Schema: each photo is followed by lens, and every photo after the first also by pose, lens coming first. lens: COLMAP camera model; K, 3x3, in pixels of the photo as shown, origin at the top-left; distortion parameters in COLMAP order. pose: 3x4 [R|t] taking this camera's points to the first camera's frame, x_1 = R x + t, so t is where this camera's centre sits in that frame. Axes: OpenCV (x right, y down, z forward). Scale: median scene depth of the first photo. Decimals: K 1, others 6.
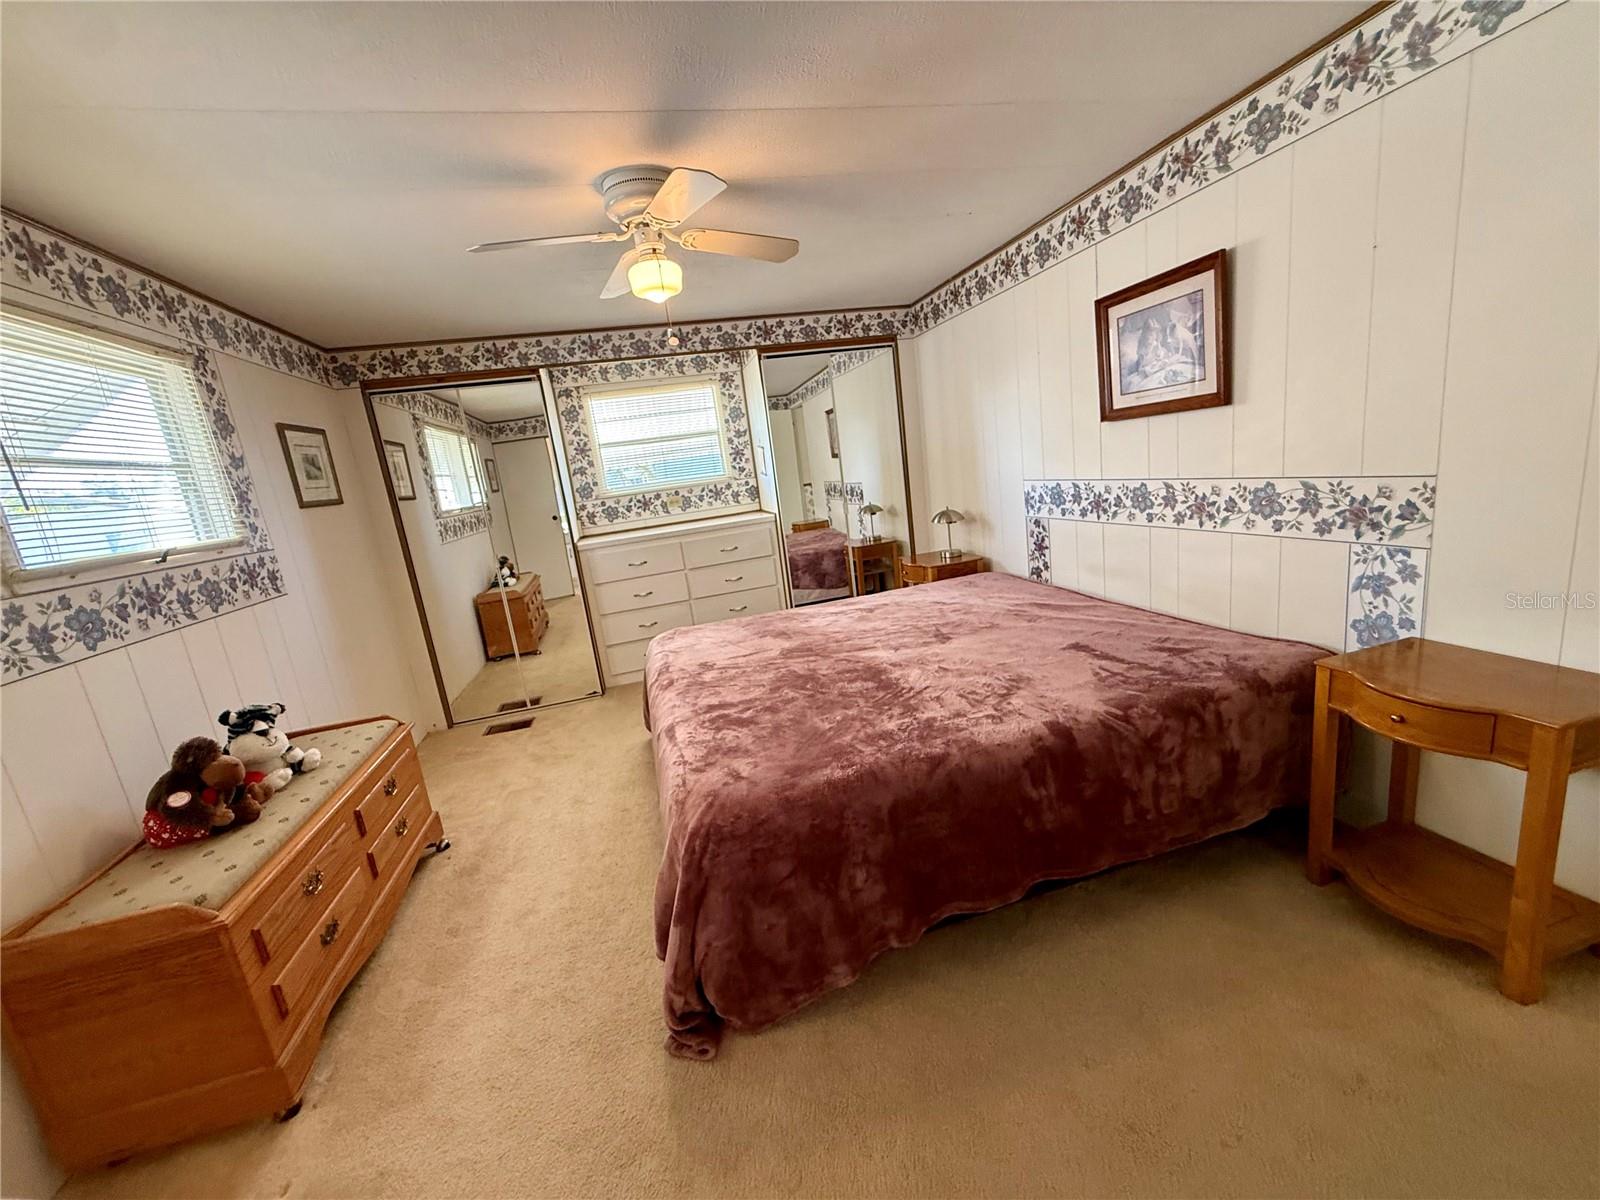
lens RADIAL K [[638.6, 0, 797.4], [0, 638.6, 599.0], [0, 0, 1]] dist [-0.001674, 0.000475]
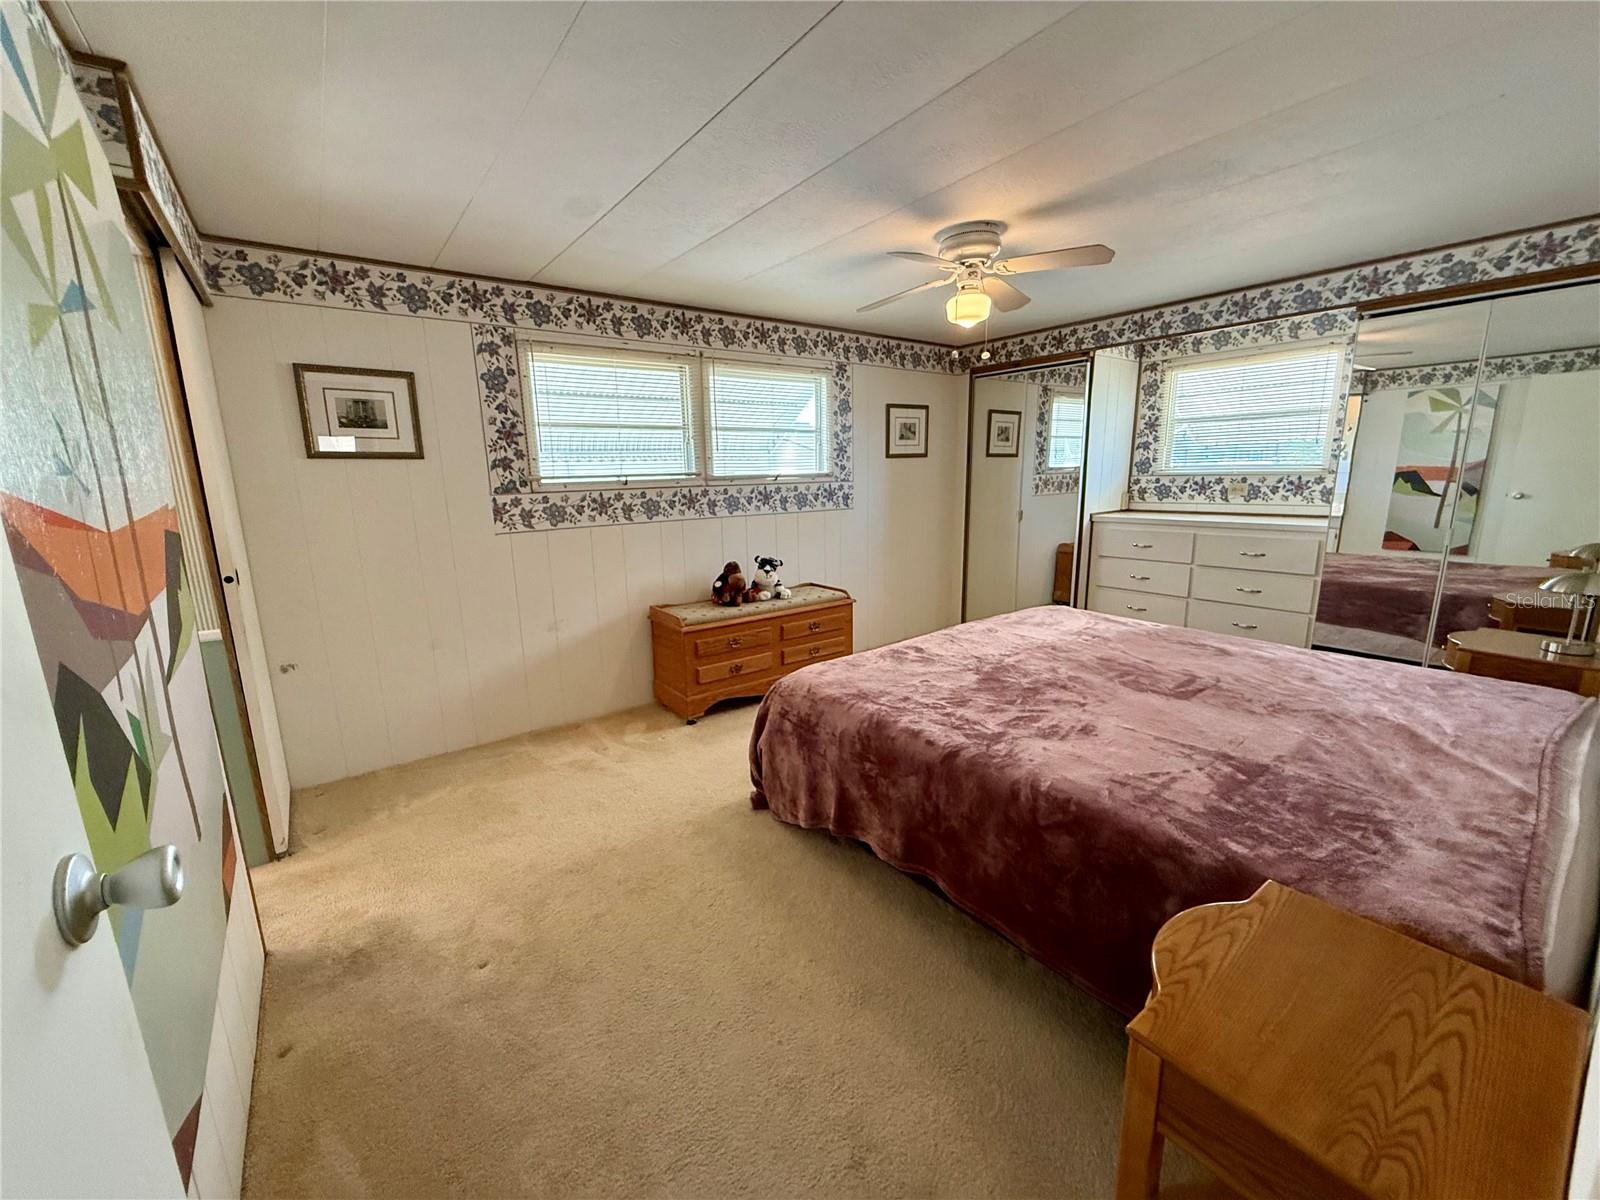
lens RADIAL K [[638.6, 0, 791.1], [0, 638.6, 599.8], [0, 0, 1]] dist [-0.001674, 0.000475]
pose [[0.371418, 0.299568, -0.878810, 0.526396], [-0.221600, 0.947766, 0.229417, -0.098355], [0.901633, 0.109535, 0.418402, 0.130036]]
